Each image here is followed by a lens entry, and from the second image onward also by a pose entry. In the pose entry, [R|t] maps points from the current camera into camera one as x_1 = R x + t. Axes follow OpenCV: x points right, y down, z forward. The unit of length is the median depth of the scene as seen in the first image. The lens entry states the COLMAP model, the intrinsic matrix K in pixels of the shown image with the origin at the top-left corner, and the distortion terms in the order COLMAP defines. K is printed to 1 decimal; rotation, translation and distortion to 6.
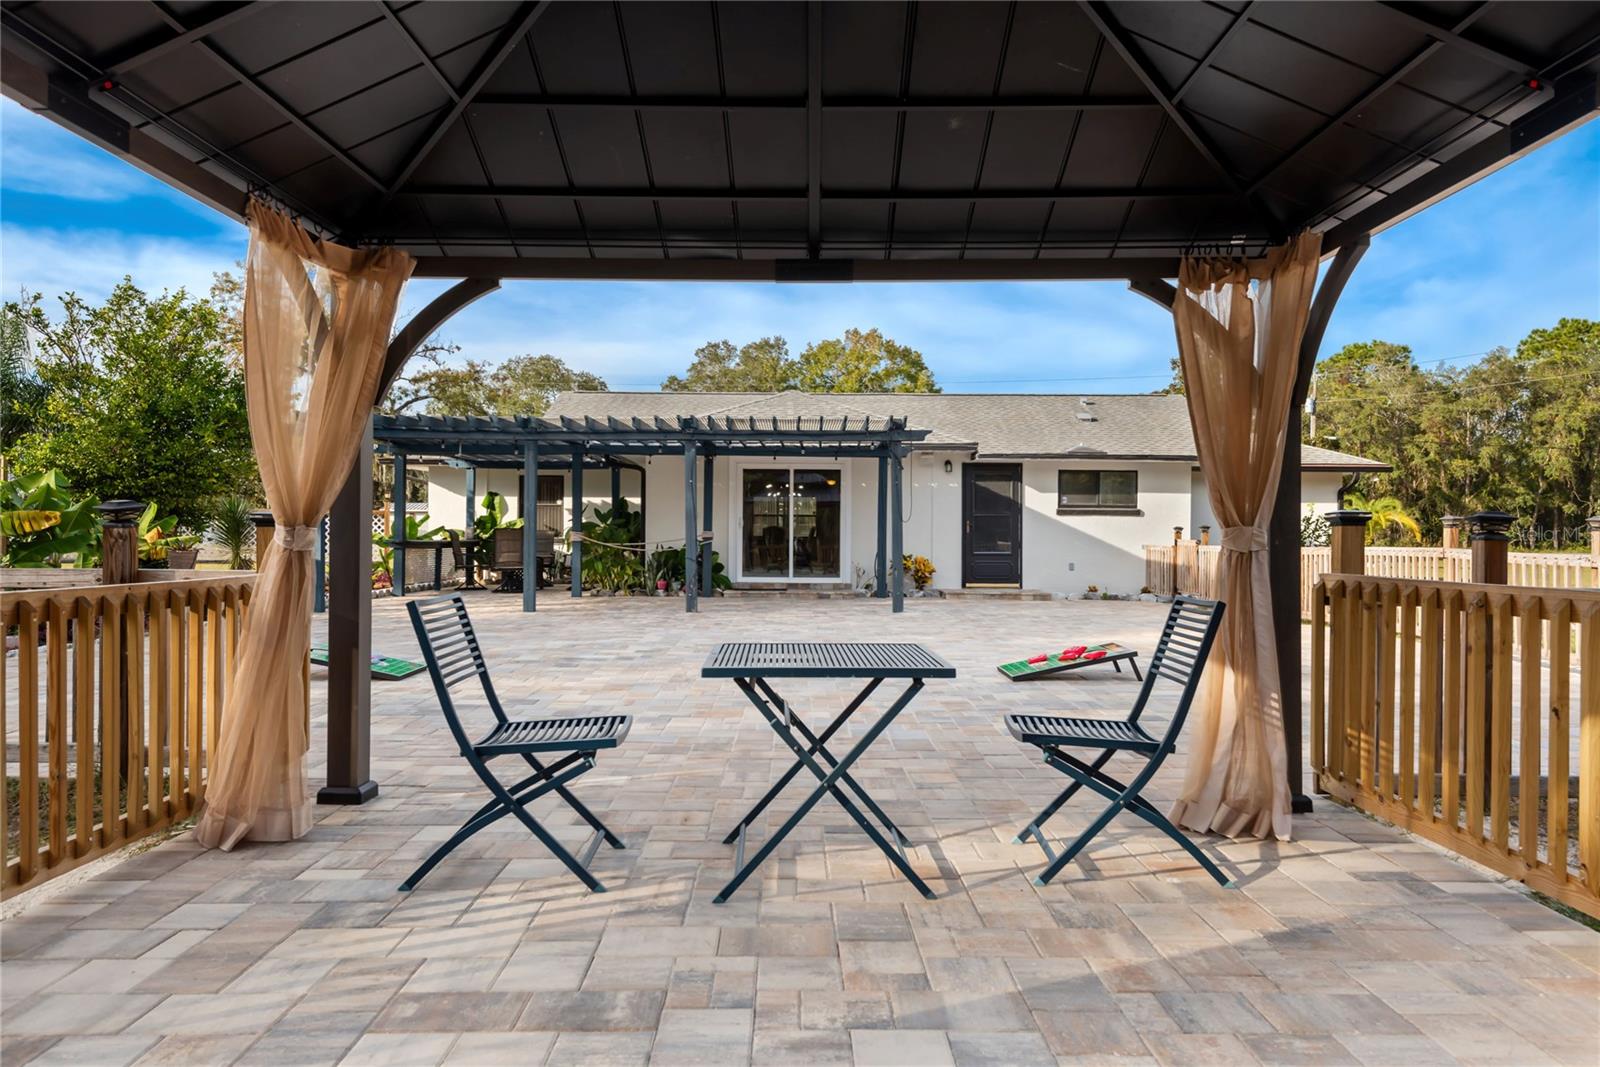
lens RADIAL K [[1097.7, 0, 801.6], [0, 1097.7, 545.8], [0, 0, 1]] dist [0.023377, 0.003273]
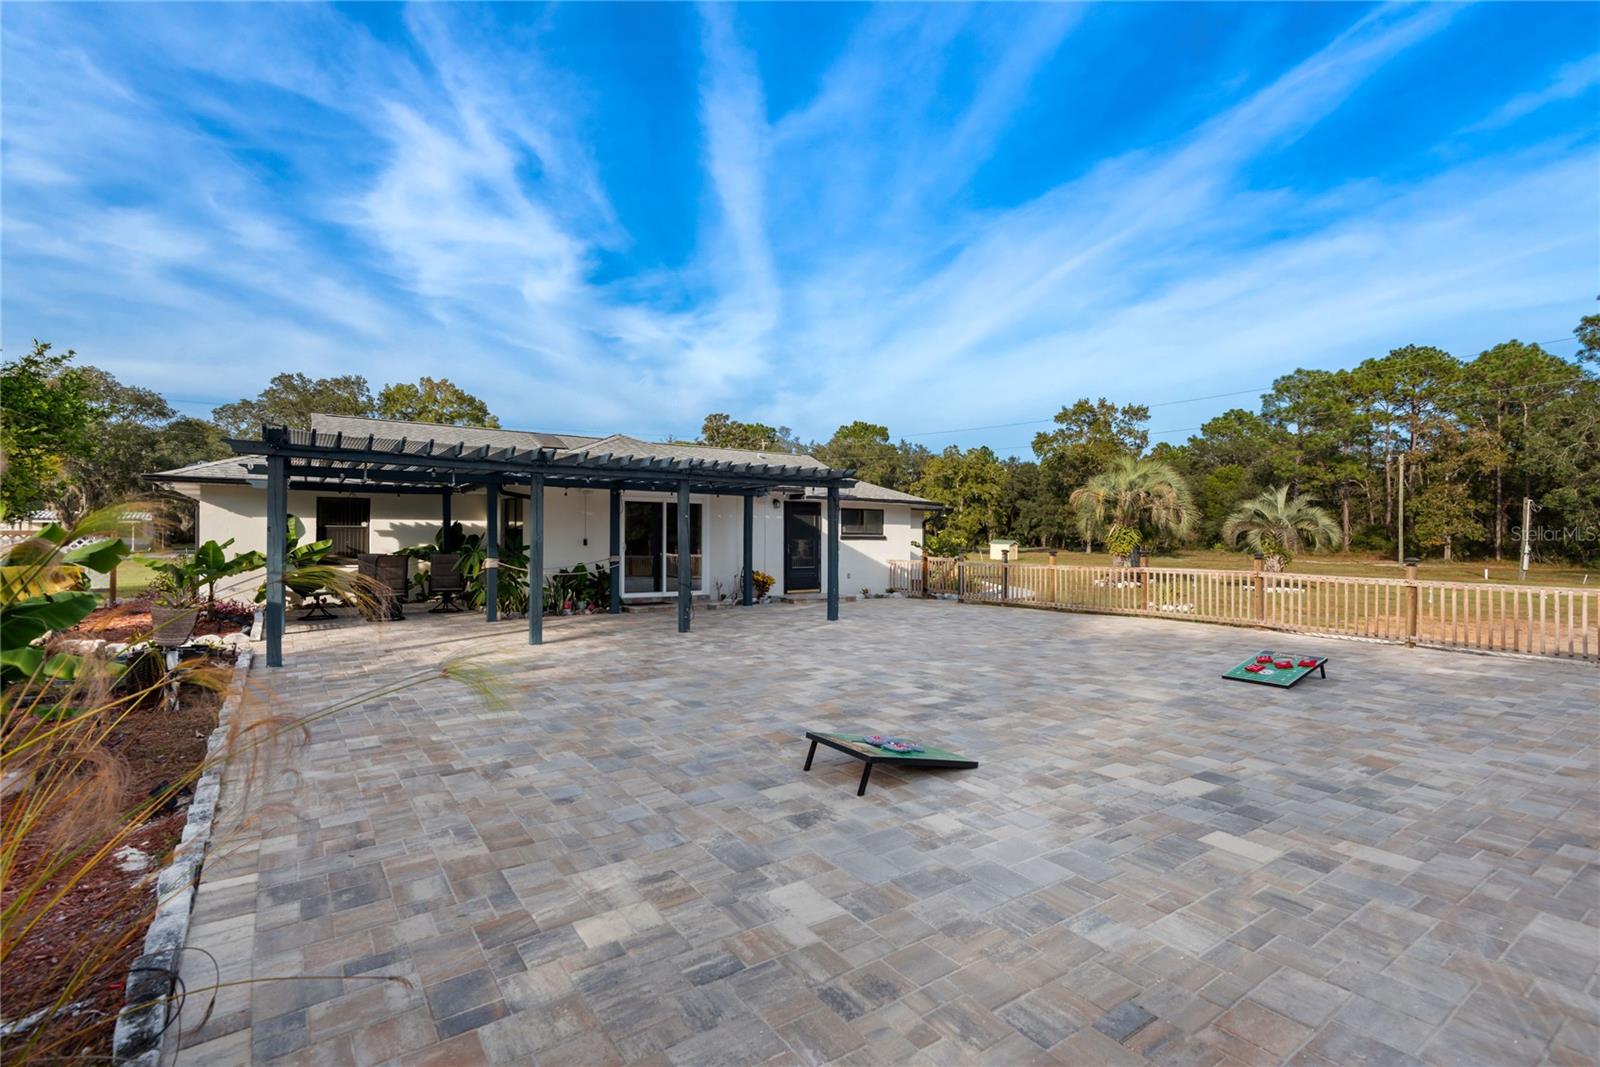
lens RADIAL K [[733.2, 0, 803.9], [0, 733.2, 525.8], [0, 0, 1]] dist [0.025784, -0.003265]
pose [[0.818040, 0.006015, 0.575129, -0.347947], [0.007123, 0.999763, -0.020587, -0.026385], [-0.575117, 0.020938, 0.817803, 0.251000]]
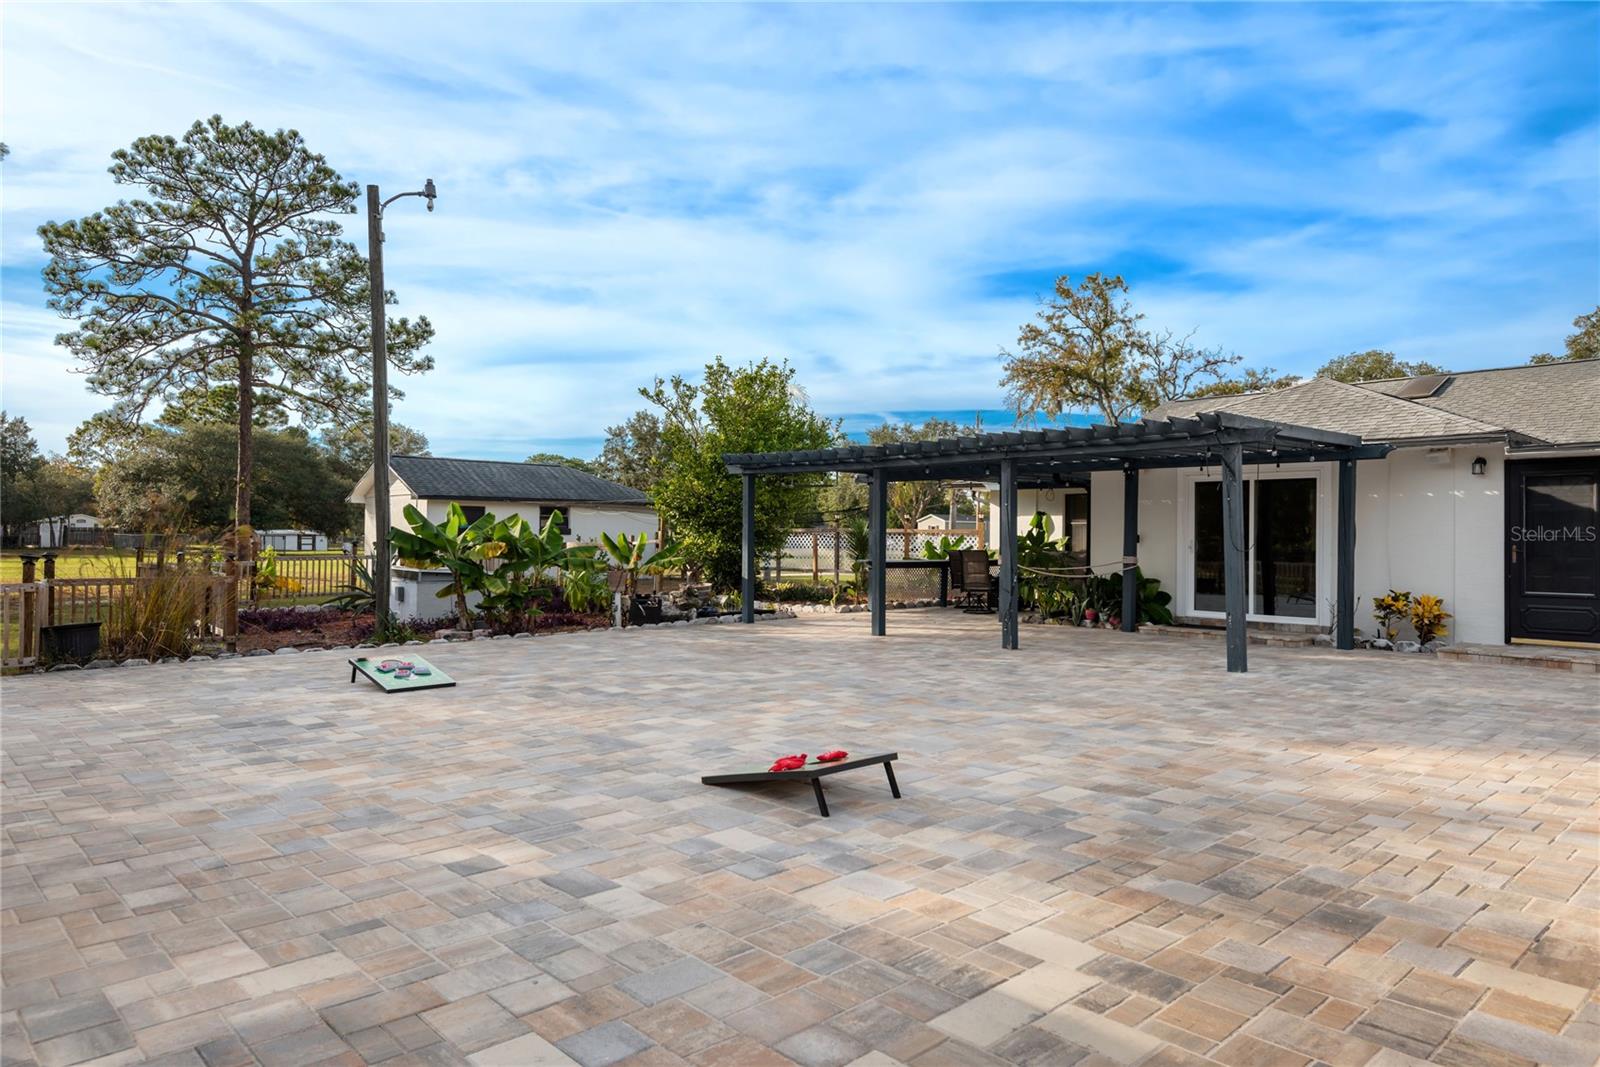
lens RADIAL K [[1007.3, 0, 793.5], [0, 1007.3, 537.7], [0, 0, 1]] dist [0.034441, -0.004456]
pose [[0.670842, 0.000006, -0.741600, 0.317049], [-0.008524, 0.999934, -0.007702, -0.018952], [0.741551, 0.011488, 0.670798, 0.249924]]
